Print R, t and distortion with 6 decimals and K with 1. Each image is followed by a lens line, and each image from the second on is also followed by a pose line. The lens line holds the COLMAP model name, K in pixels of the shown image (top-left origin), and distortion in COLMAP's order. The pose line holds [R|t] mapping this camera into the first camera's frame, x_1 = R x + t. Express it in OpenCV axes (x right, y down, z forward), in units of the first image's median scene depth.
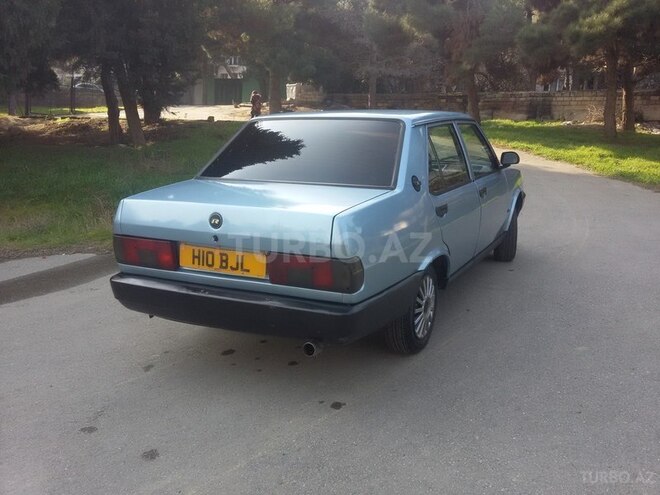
lens RADIAL K [[603.3, 0, 343.7], [0, 603.3, 245.7], [0, 0, 1]] dist [0.080412, -0.180692]
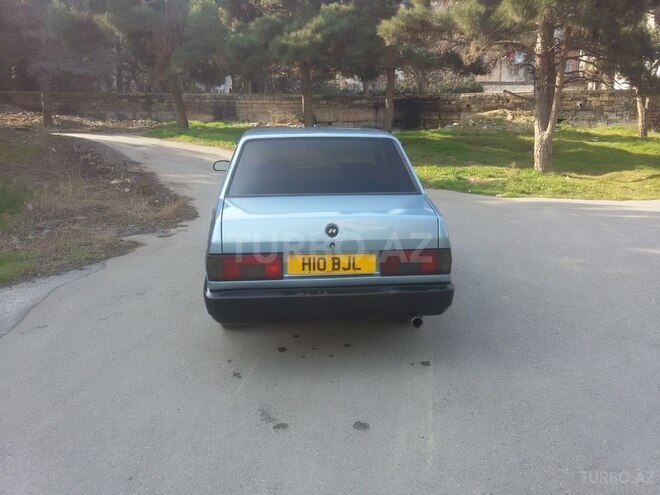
lens RADIAL K [[603.3, 0, 343.7], [0, 603.3, 245.7], [0, 0, 1]] dist [0.080412, -0.180692]
pose [[0.849556, -0.109045, 0.516104, -0.148352], [0.107445, 0.993661, 0.033081, -0.008902], [-0.516440, 0.027348, 0.855887, -0.003987]]
